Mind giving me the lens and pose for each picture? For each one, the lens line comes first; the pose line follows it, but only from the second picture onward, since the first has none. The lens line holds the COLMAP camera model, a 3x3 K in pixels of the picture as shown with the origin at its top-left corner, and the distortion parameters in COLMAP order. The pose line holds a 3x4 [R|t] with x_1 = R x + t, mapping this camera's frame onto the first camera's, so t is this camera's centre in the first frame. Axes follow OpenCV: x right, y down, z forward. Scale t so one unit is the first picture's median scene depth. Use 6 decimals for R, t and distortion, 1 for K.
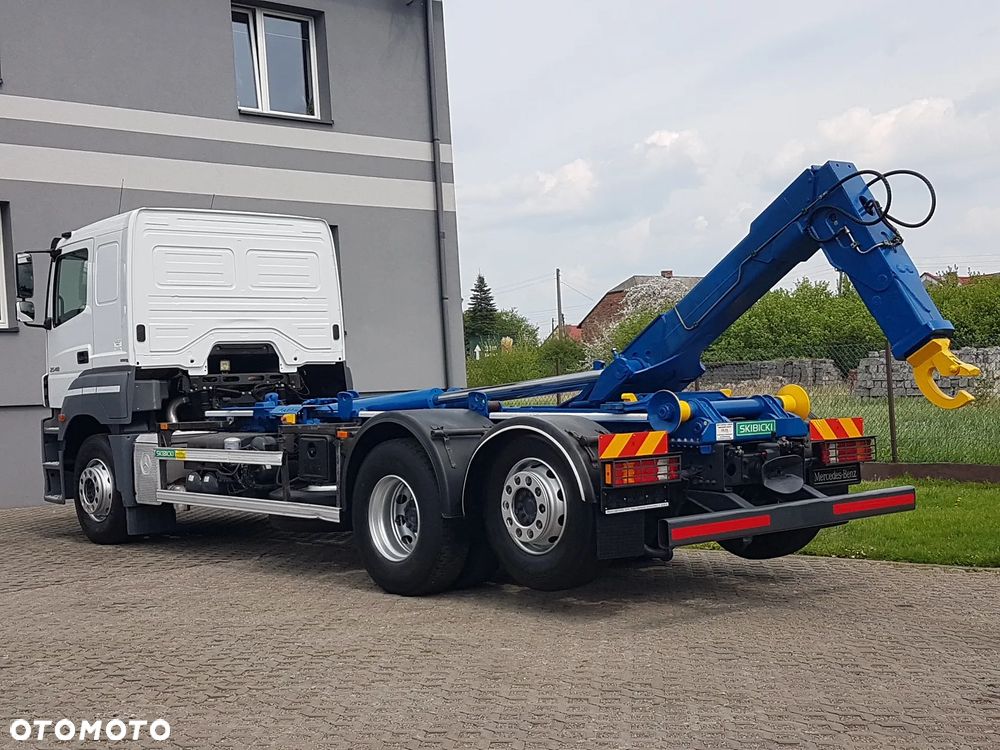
lens RADIAL K [[1307.8, 0, 510.4], [0, 1307.8, 389.1], [0, 0, 1]] dist [0.222923, -0.040263]
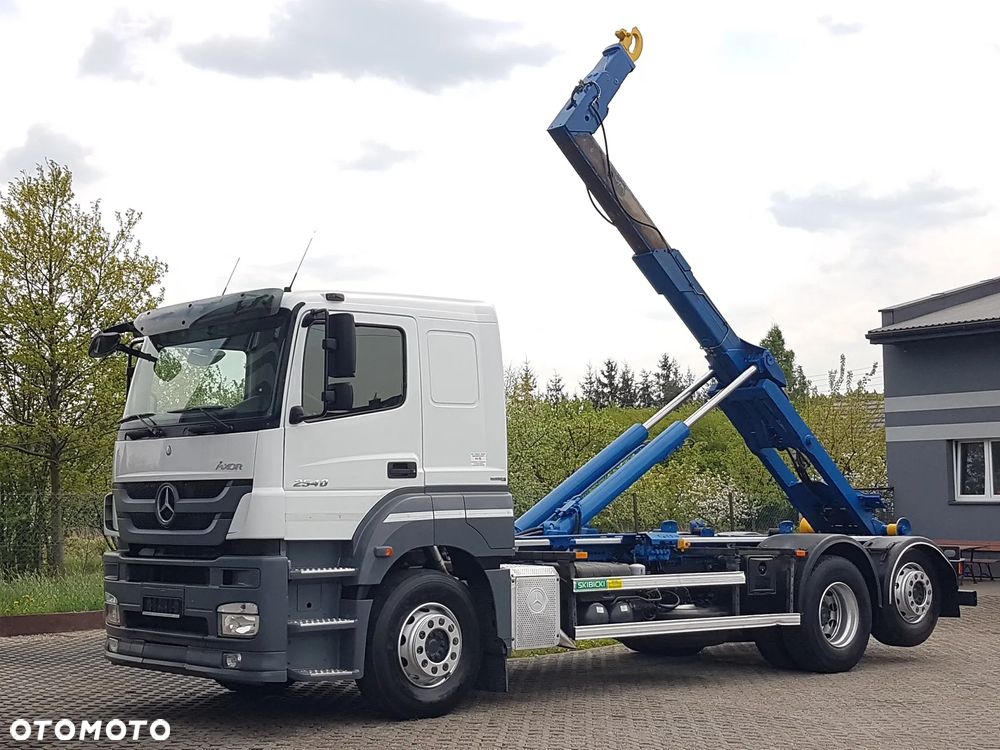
lens RADIAL K [[1505.1, 0, 501.5], [0, 1505.1, 409.2], [0, 0, 1]] dist [0.266225, -0.163545]
pose [[-0.032352, 0.101363, 0.994323, -1.861876], [0.016075, 0.994768, -0.100886, 0.045990], [-0.999347, 0.012719, -0.033812, 1.551138]]
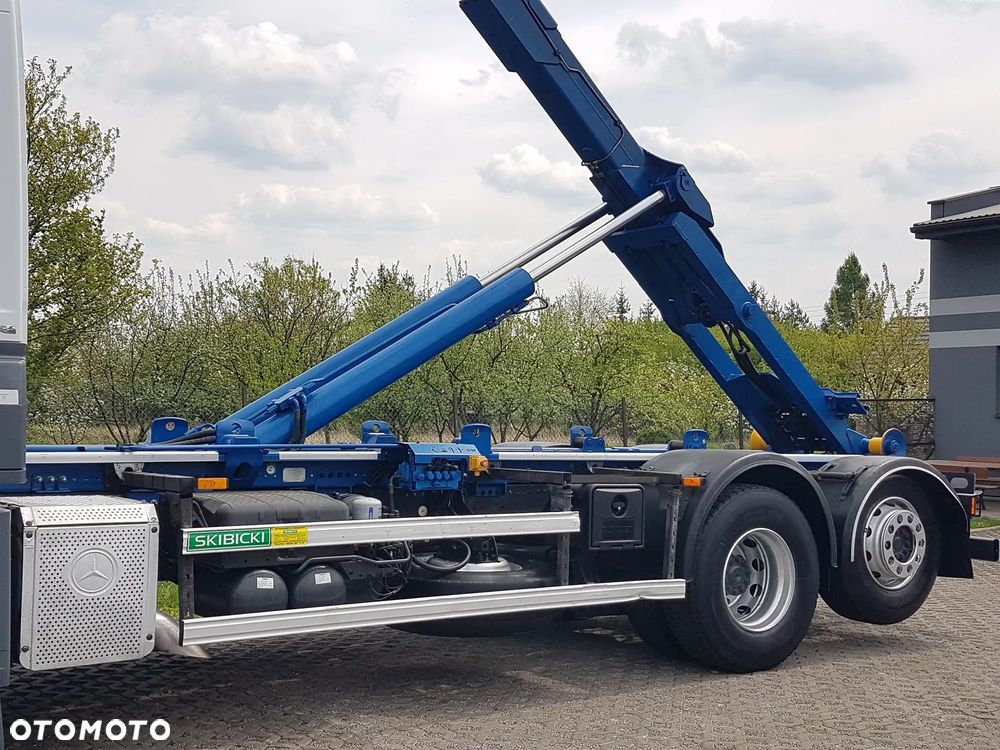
lens RADIAL K [[1212.7, 0, 497.1], [0, 1212.7, 421.3], [0, 0, 1]] dist [0.307691, -0.656468]
pose [[0.073938, 0.033972, 0.996684, -0.995812], [-0.011309, 0.999384, -0.033225, 0.027539], [-0.997199, -0.008815, 0.074277, 1.229278]]
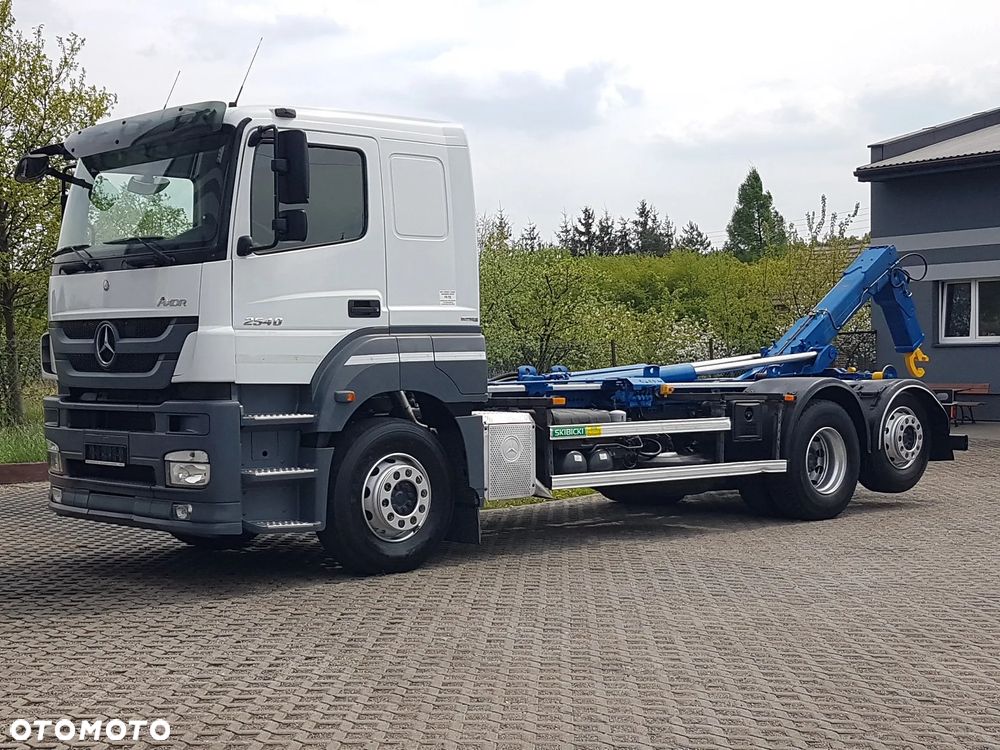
lens RADIAL K [[1505.1, 0, 501.5], [0, 1505.1, 409.2], [0, 0, 1]] dist [0.266225, -0.163545]
pose [[-0.048757, 0.005617, 0.998795, -1.756662], [0.020074, 0.999788, -0.004642, 0.053336], [-0.998609, 0.019823, -0.048859, 1.544741]]
